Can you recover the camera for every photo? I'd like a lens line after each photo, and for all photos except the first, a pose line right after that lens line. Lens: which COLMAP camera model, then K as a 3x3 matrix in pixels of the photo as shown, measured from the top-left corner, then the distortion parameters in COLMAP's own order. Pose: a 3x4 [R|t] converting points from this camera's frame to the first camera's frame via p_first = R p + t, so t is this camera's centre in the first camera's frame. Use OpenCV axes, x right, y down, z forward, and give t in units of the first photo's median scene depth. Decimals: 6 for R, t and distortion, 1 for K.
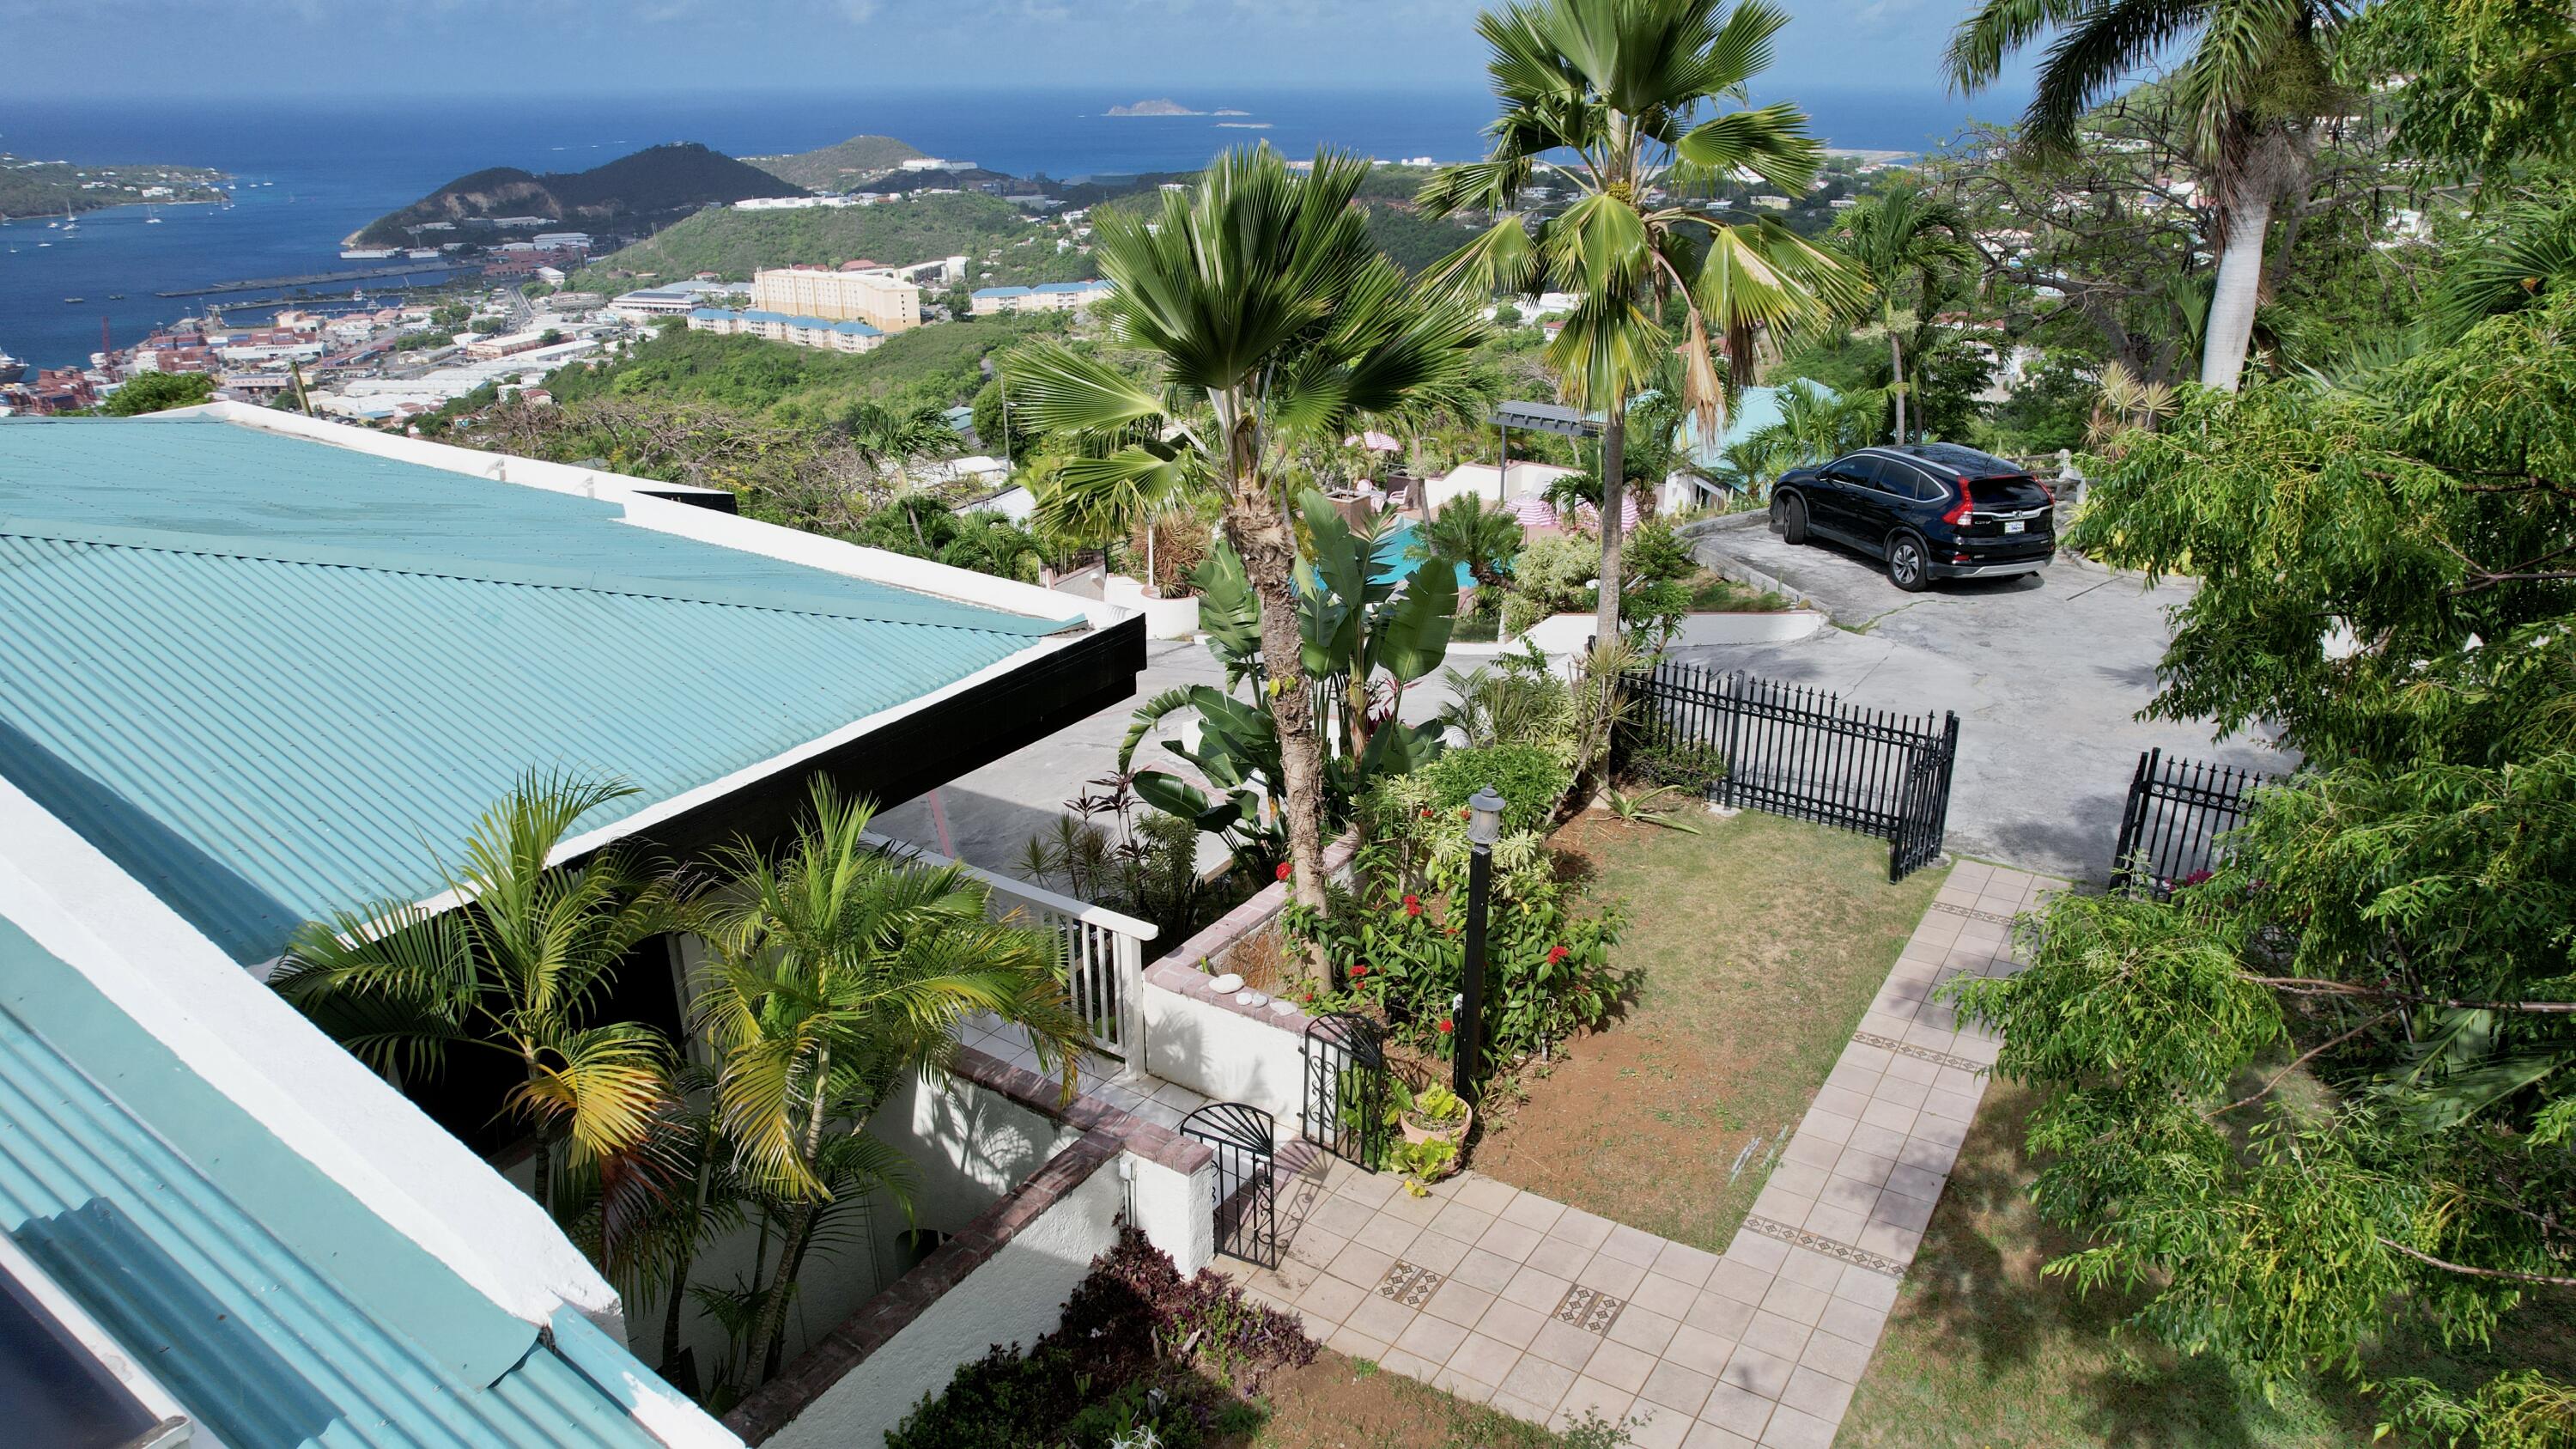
lens RADIAL K [[1630.6, 0, 1288.0], [0, 1630.6, 724.5], [0, 0, 1]] dist [-0.049185, -0.000888]
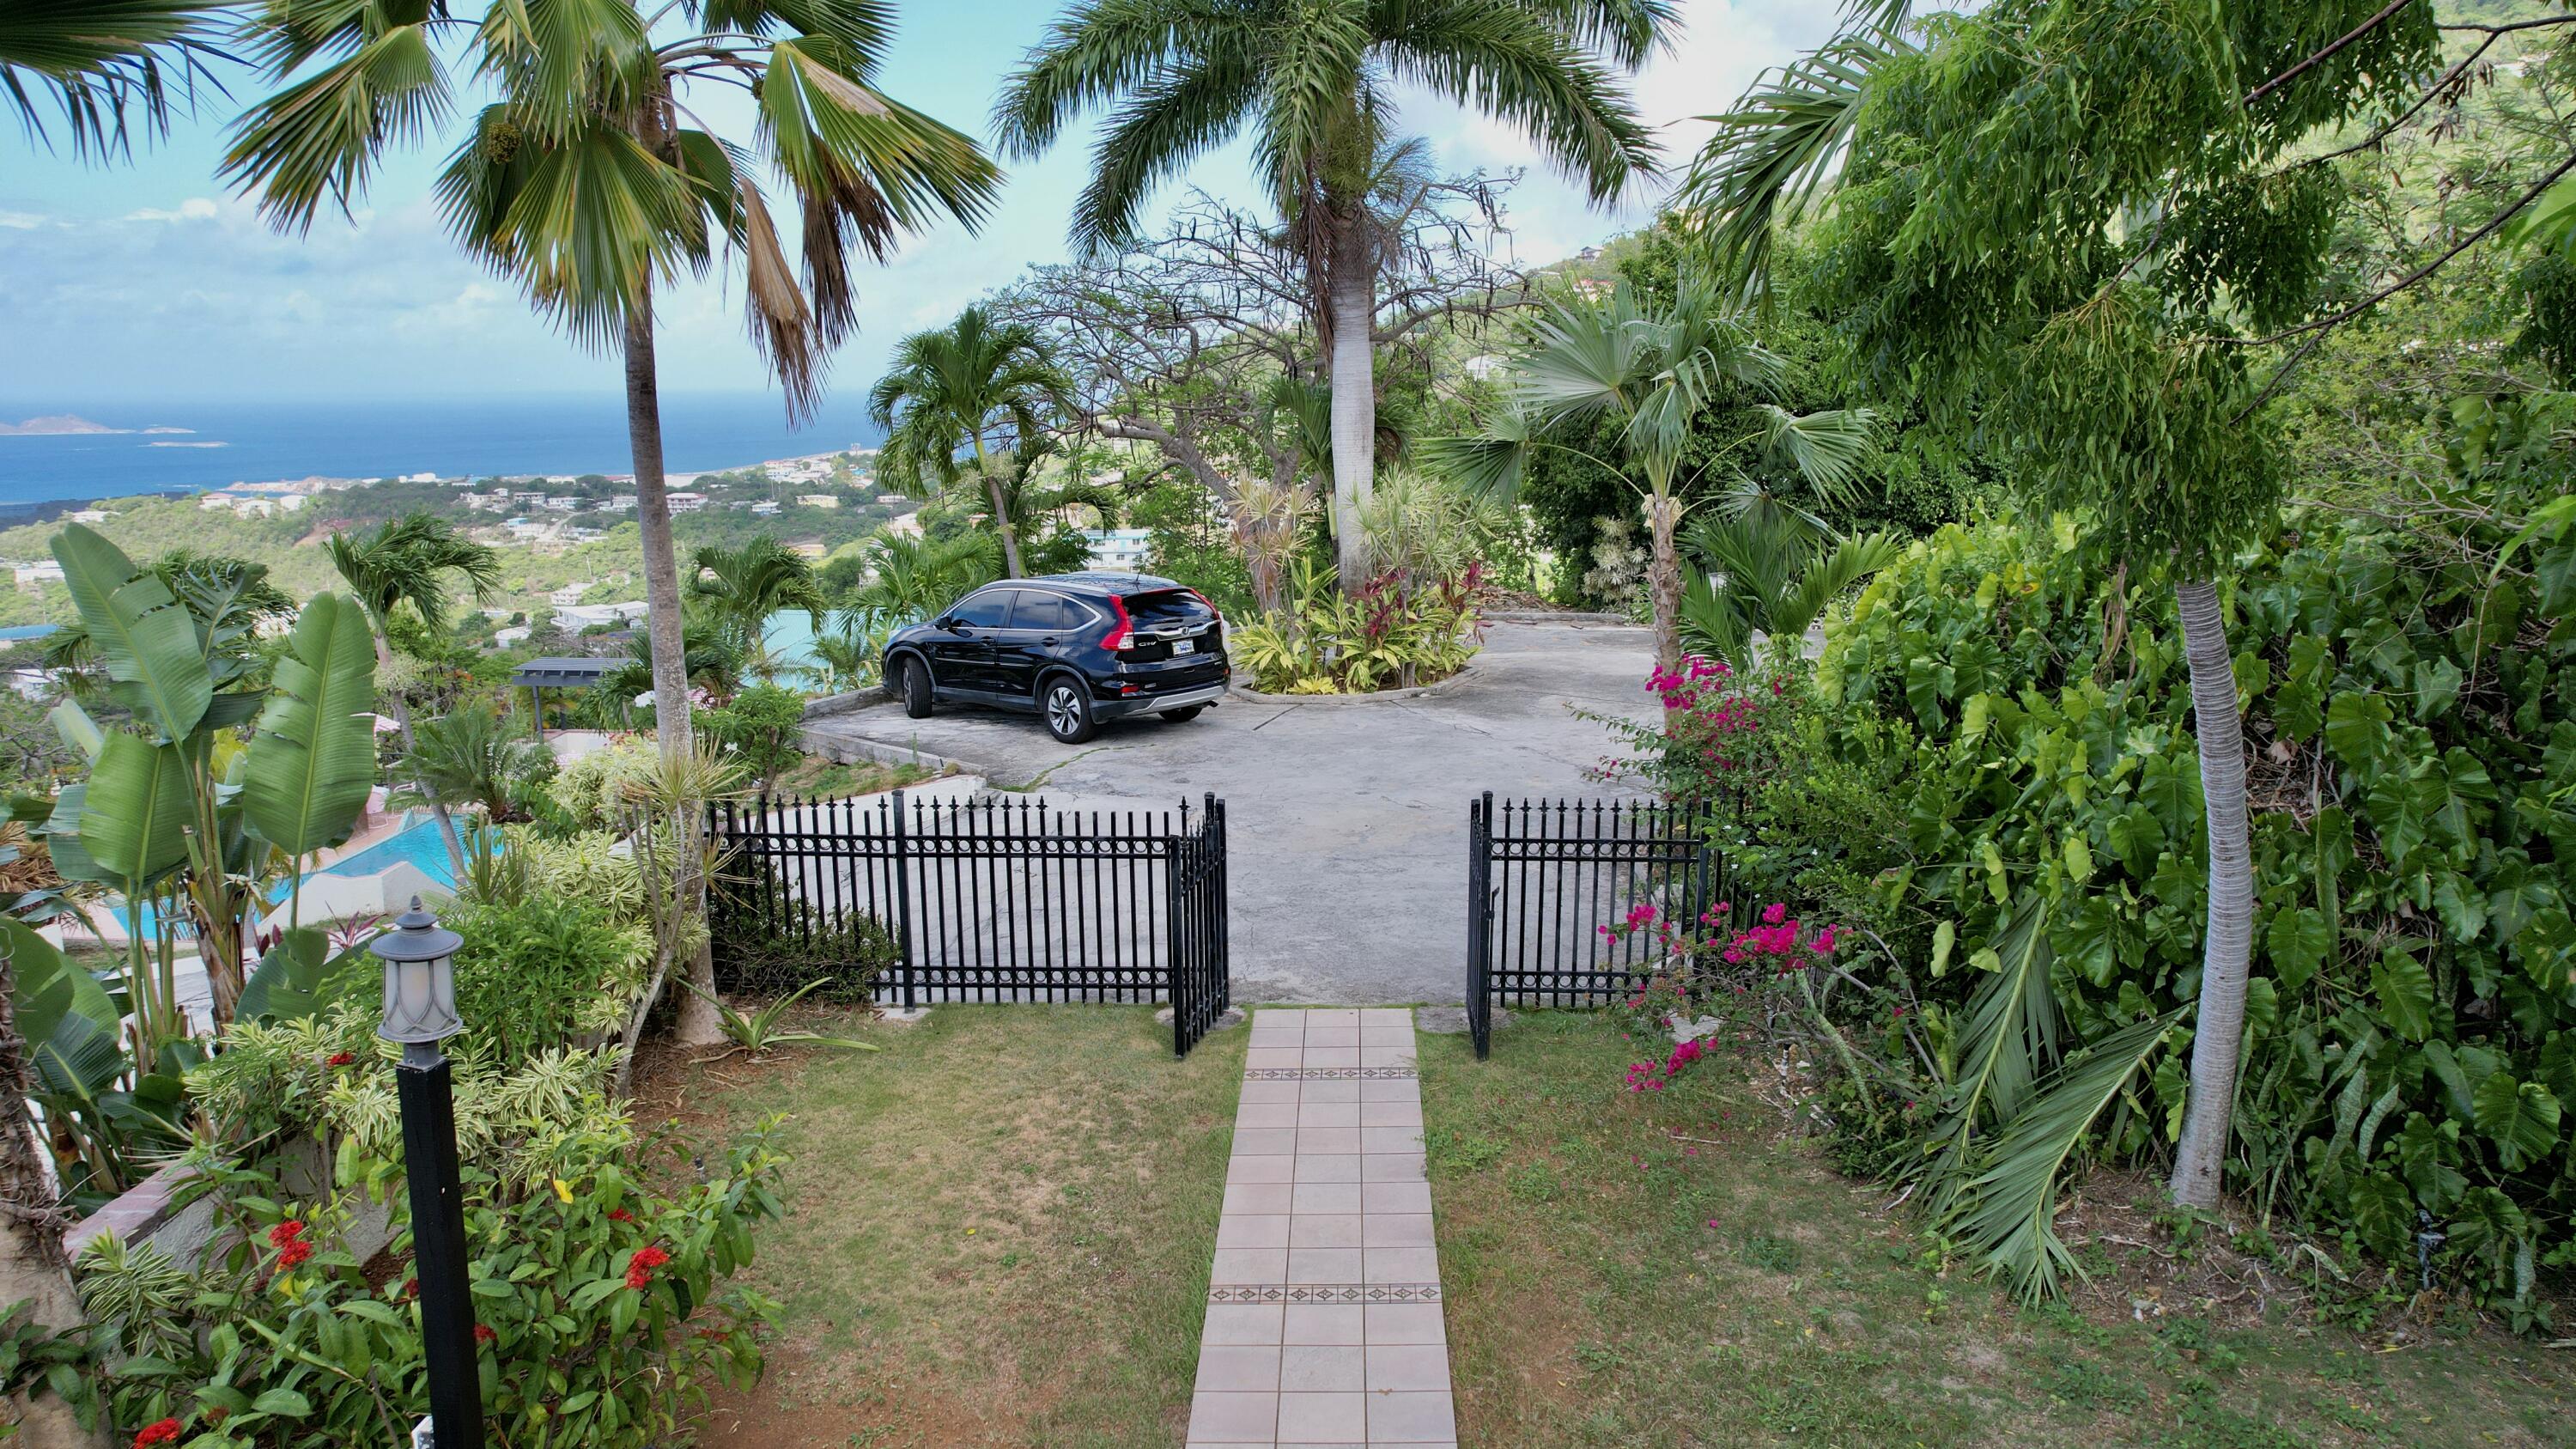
lens RADIAL K [[1733.1, 0, 1288.0], [0, 1733.1, 724.5], [0, 0, 1]] dist [-0.087021, 0.091152]
pose [[0.856286, -0.095630, 0.507572, 0.065583], [0.189355, 0.972411, -0.136238, 0.066247], [-0.480540, 0.212770, 0.850770, 0.336866]]
